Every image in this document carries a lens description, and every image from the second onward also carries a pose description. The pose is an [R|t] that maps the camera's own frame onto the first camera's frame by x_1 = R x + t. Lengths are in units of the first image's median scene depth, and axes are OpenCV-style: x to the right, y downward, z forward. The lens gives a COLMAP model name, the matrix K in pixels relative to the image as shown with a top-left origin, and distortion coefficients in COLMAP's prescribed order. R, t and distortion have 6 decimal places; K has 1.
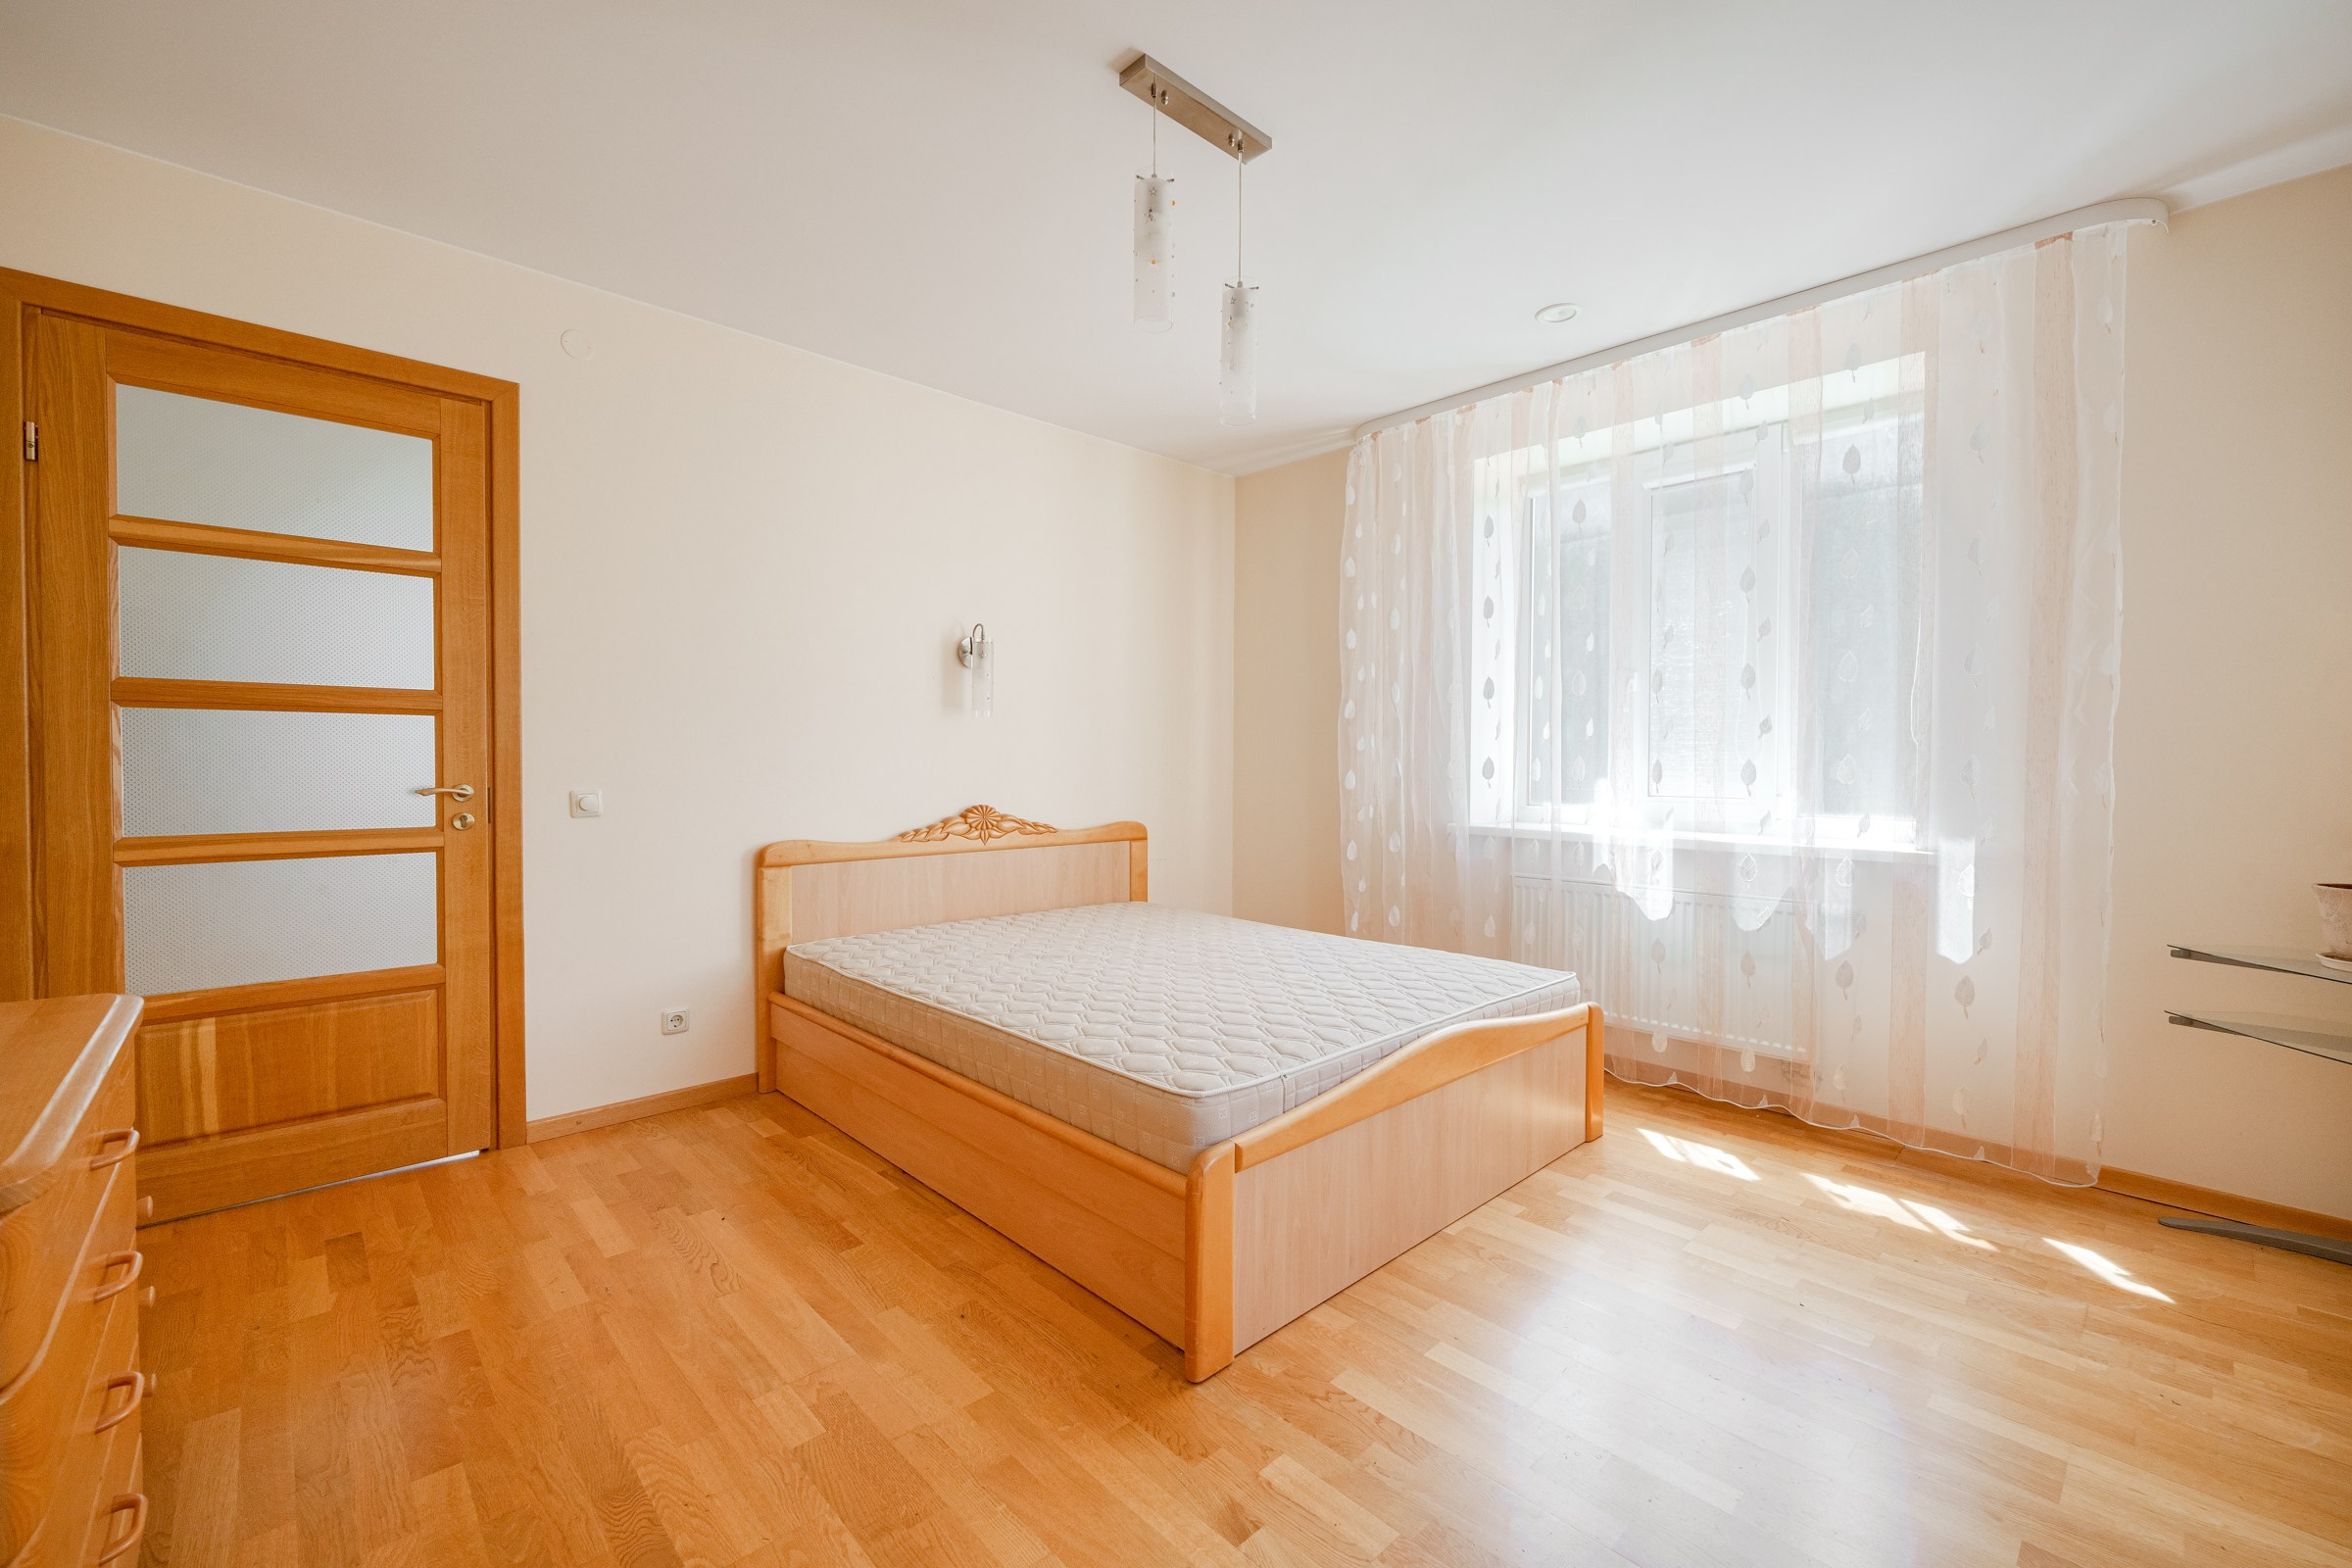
lens RADIAL K [[965.6, 0, 1176.0], [0, 965.6, 784.0], [0, 0, 1]] dist [-0.001671, -0.000052]
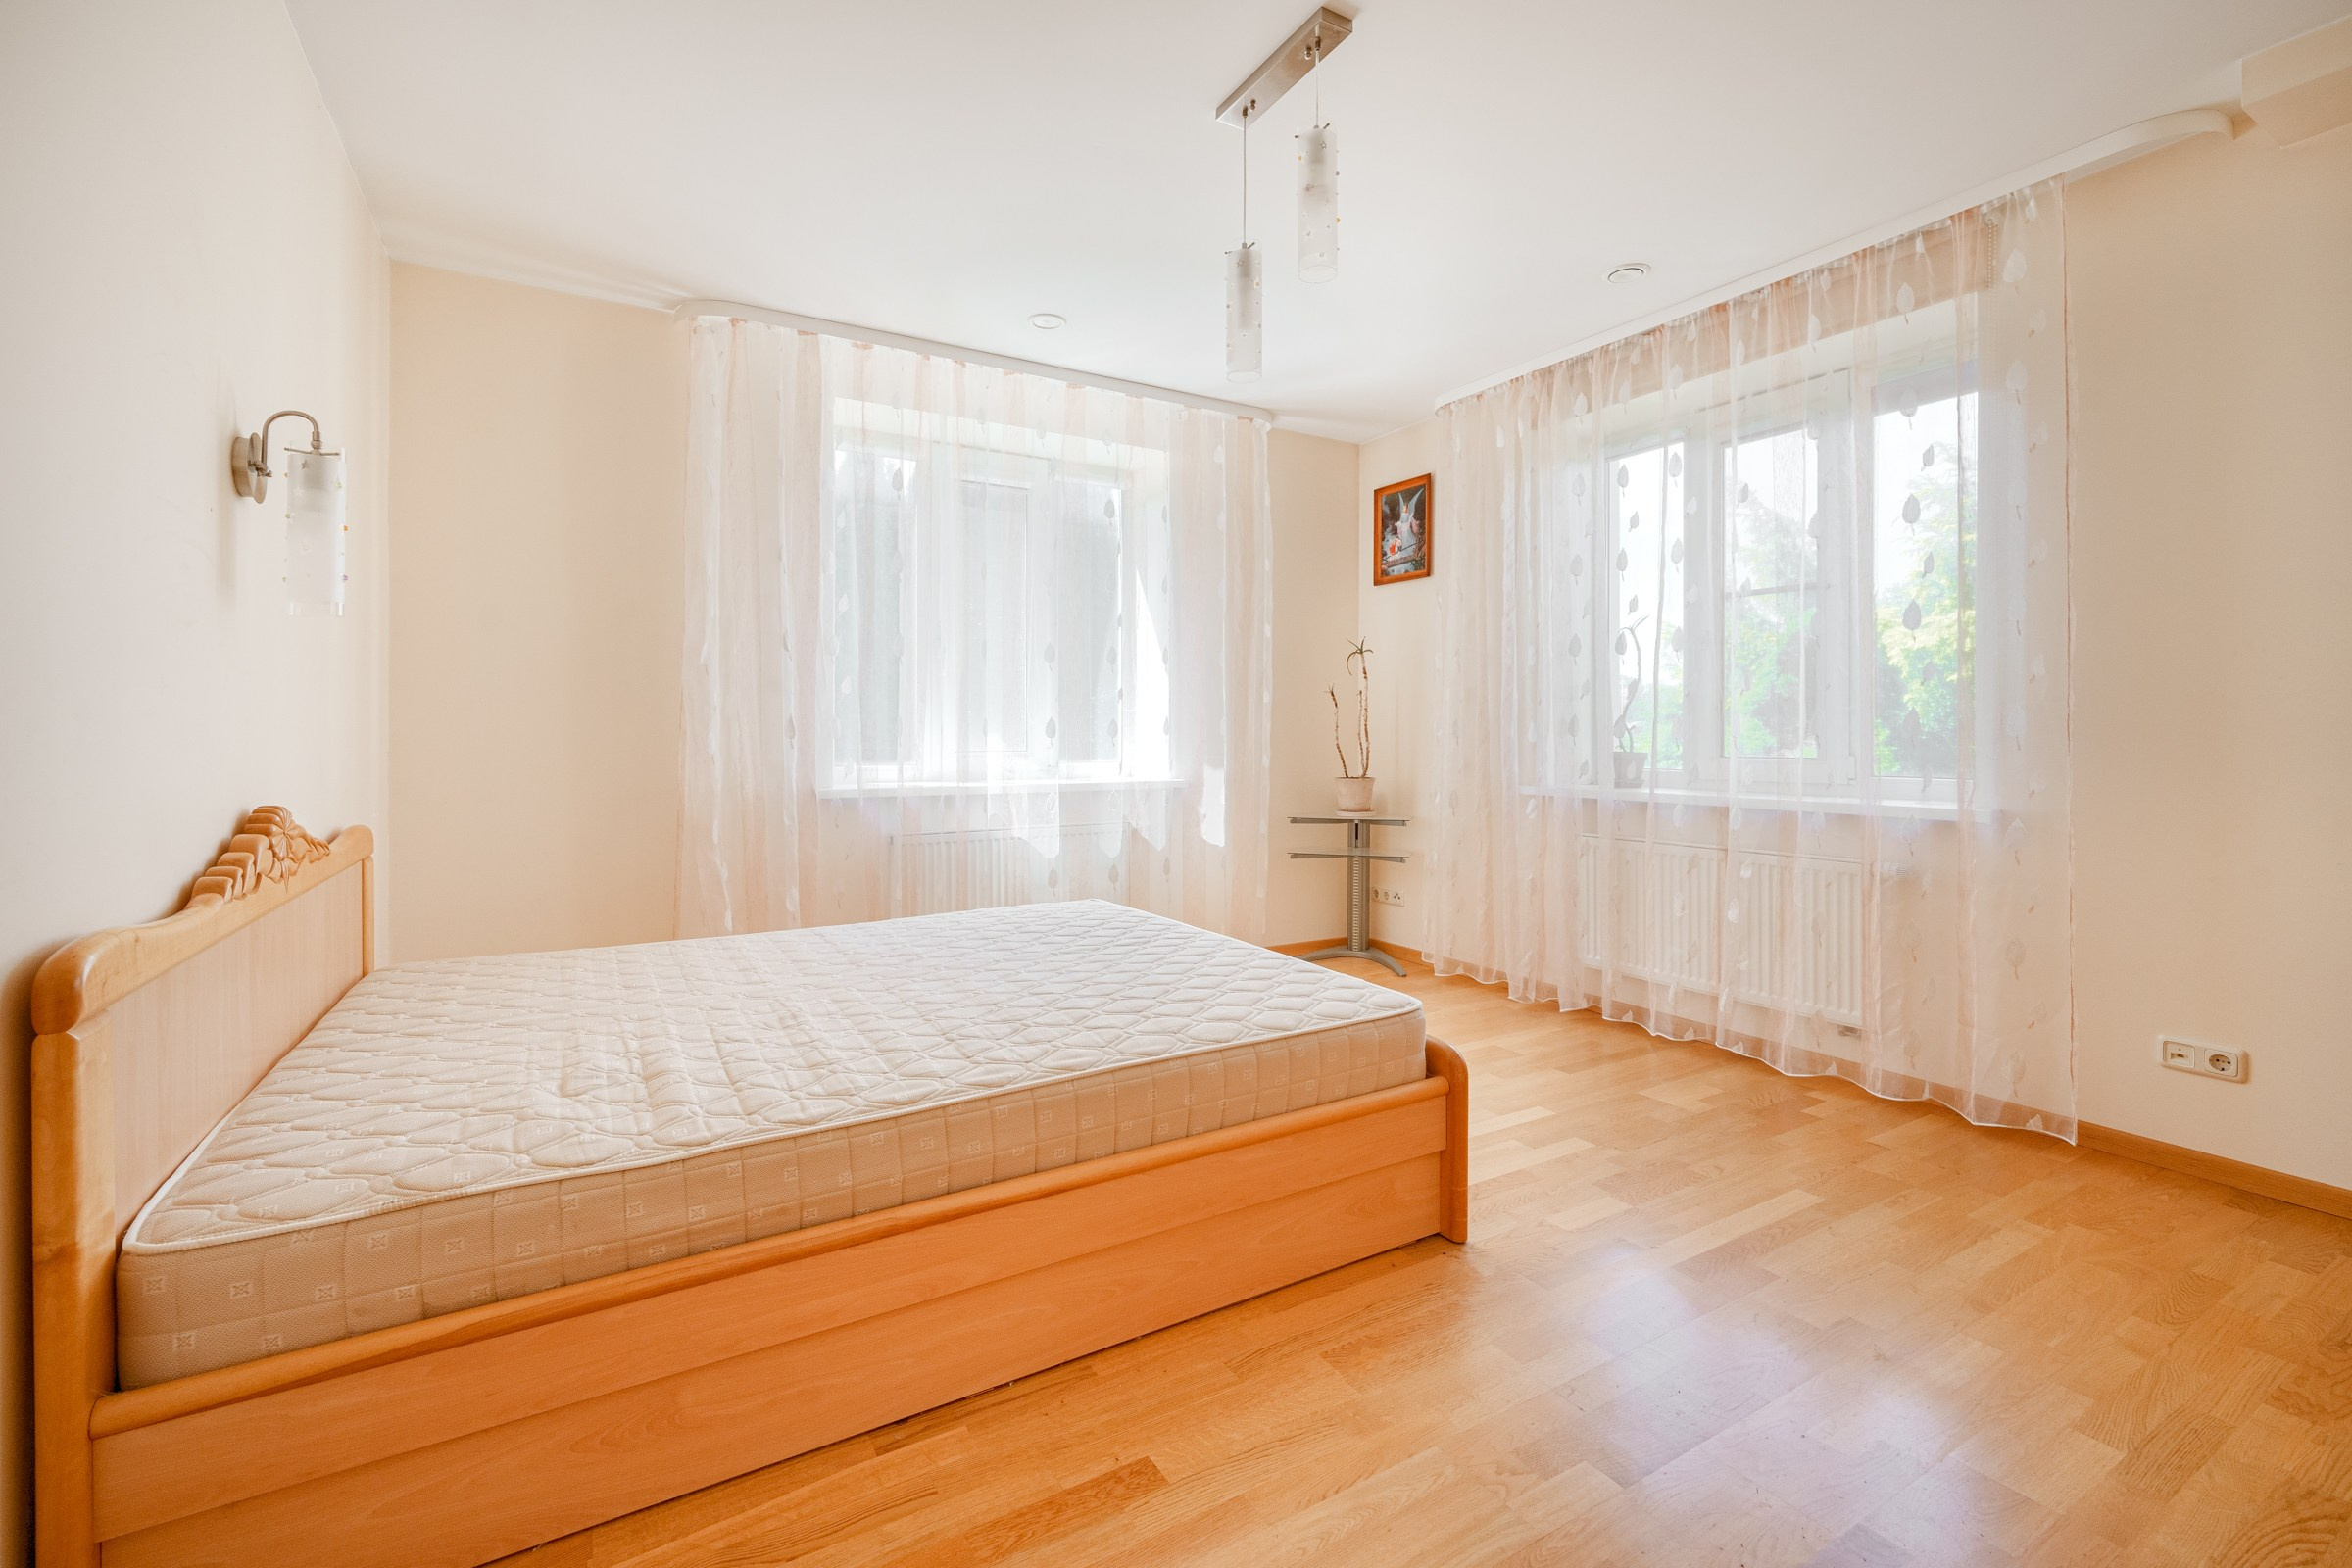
lens RADIAL K [[975.5, 0, 1172.6], [0, 975.5, 736.6], [0, 0, 1]] dist [-0.001003, 0.000001]
pose [[0.238379, -0.008252, 0.971137, -0.717709], [0.024354, 0.999700, 0.002516, -0.000726], [-0.970867, 0.023051, 0.238509, 0.625300]]
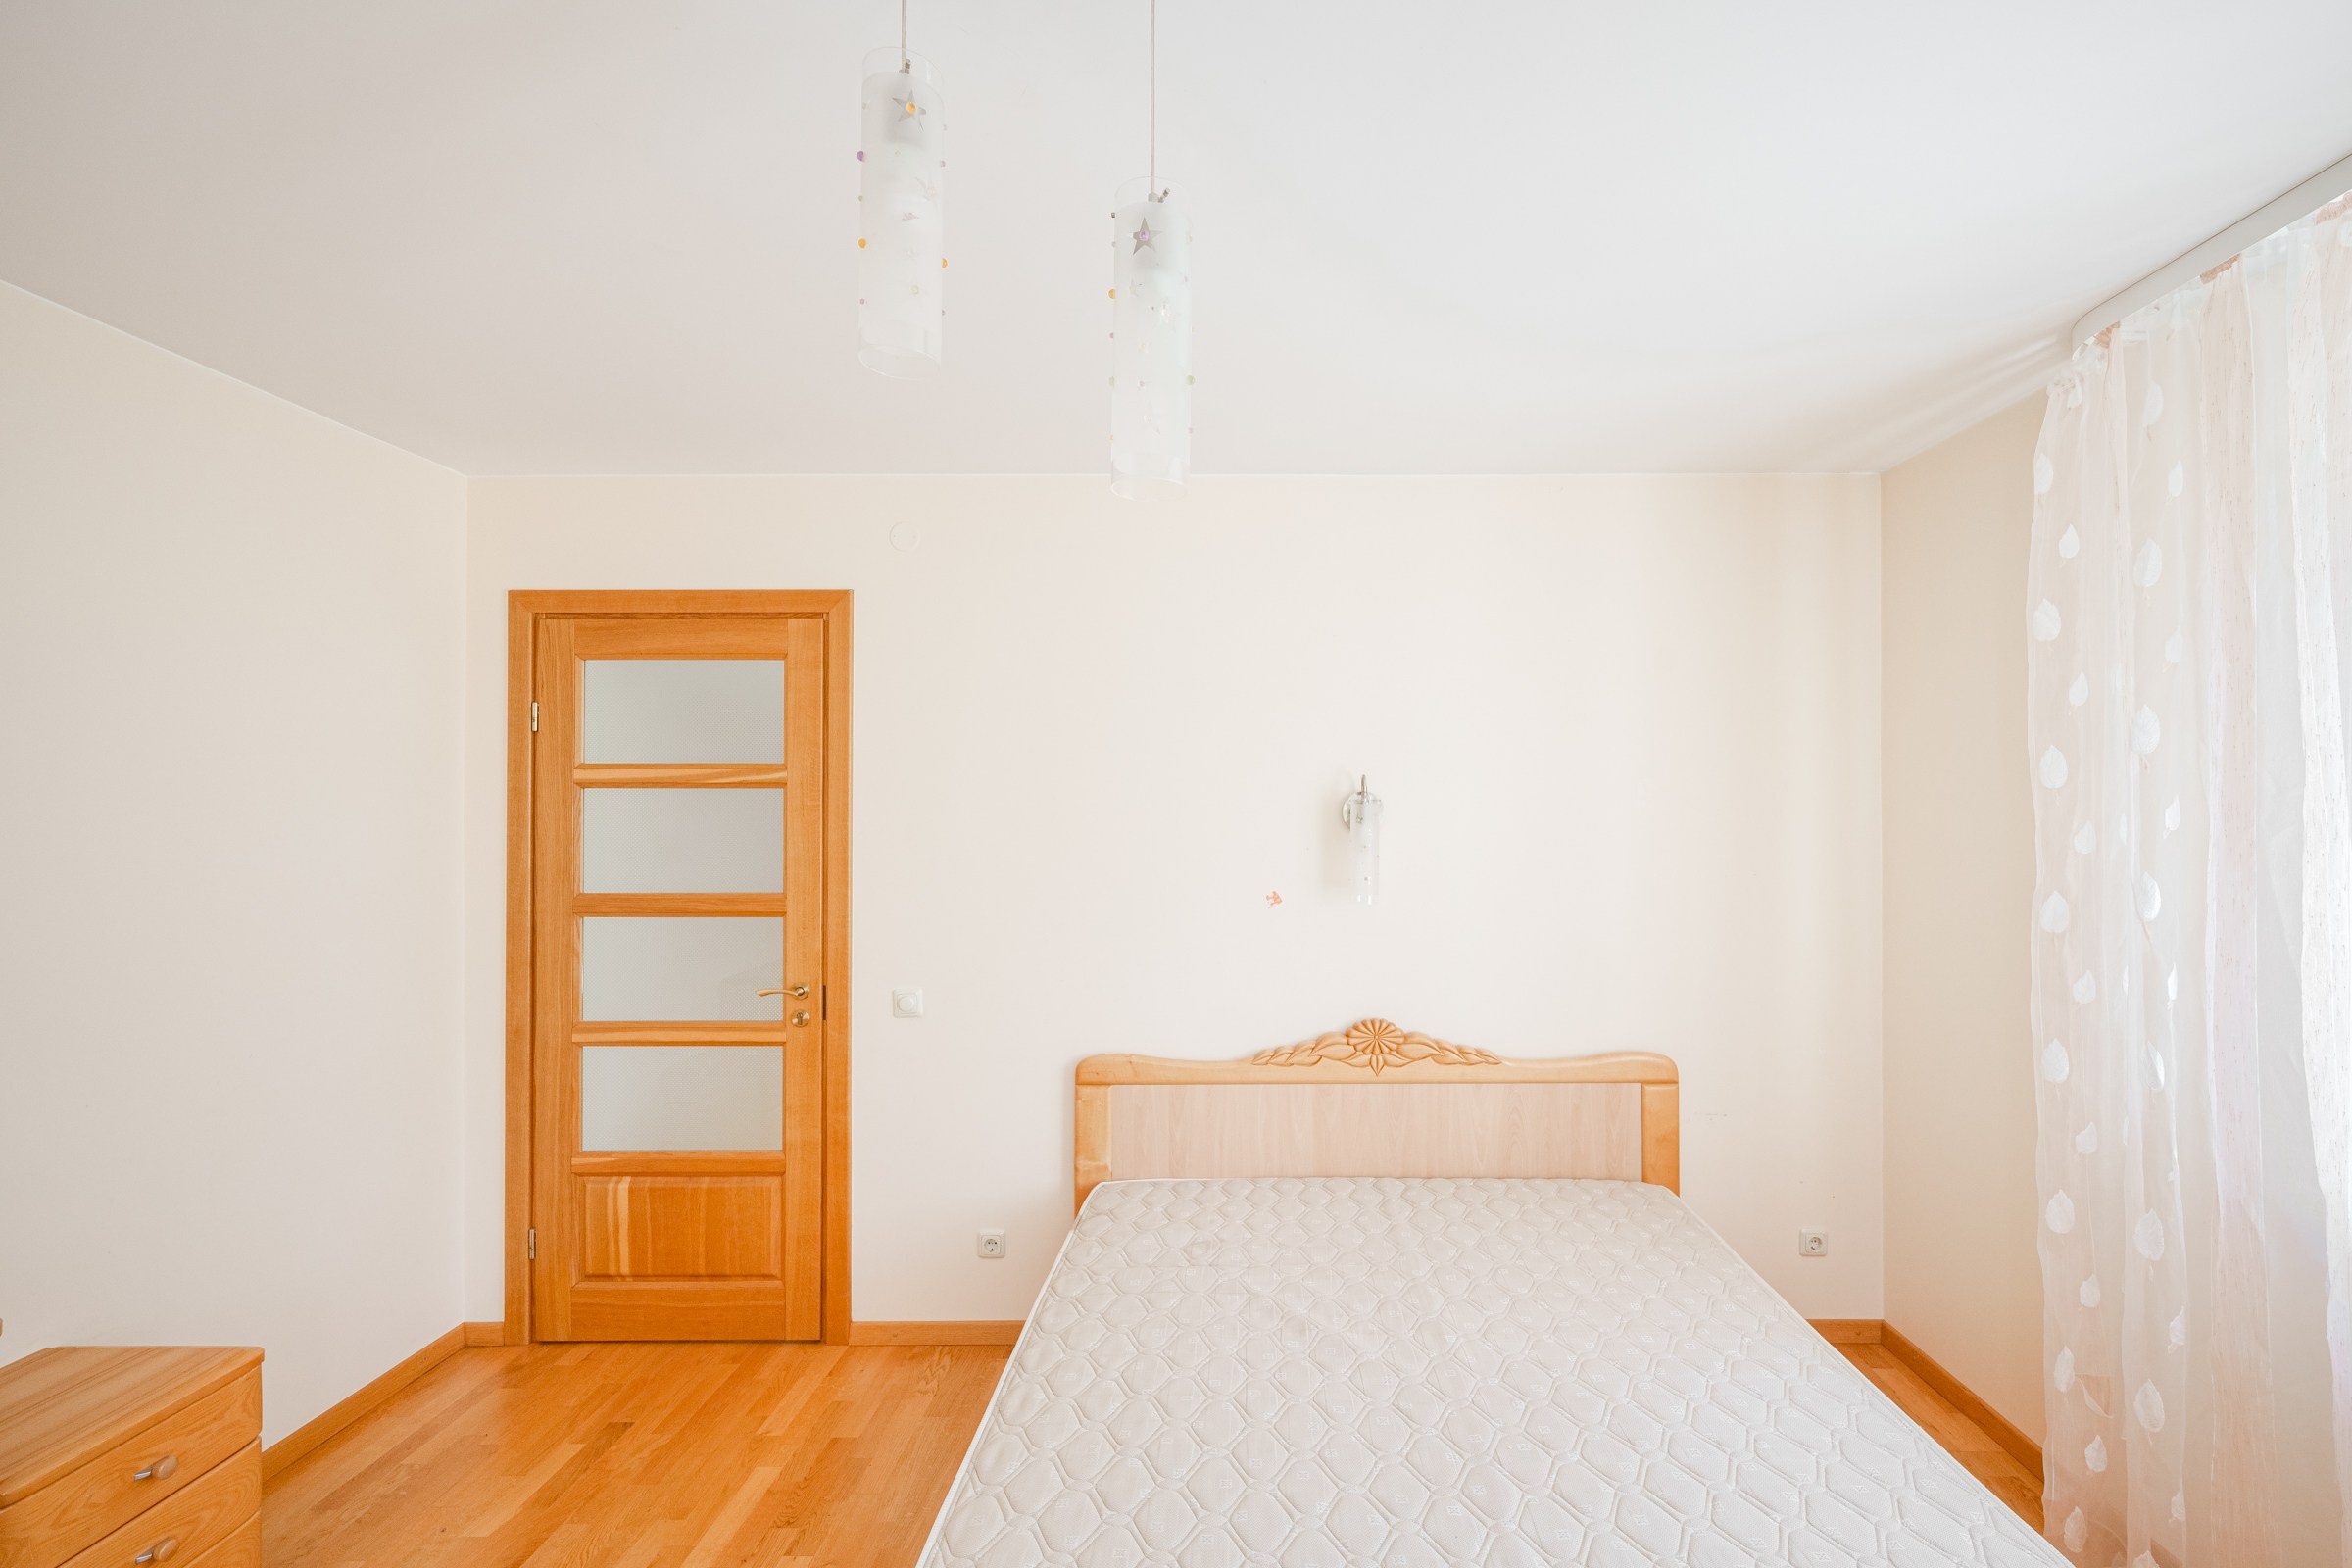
lens RADIAL K [[995.2, 0, 1178.7], [0, 995.2, 820.3], [0, 0, 1]] dist [-0.000080, -0.000055]
pose [[0.727529, -0.008128, -0.686029, 0.290560], [-0.013866, 0.999551, -0.026548, -0.148911], [0.685937, 0.028827, 0.727090, 0.482074]]
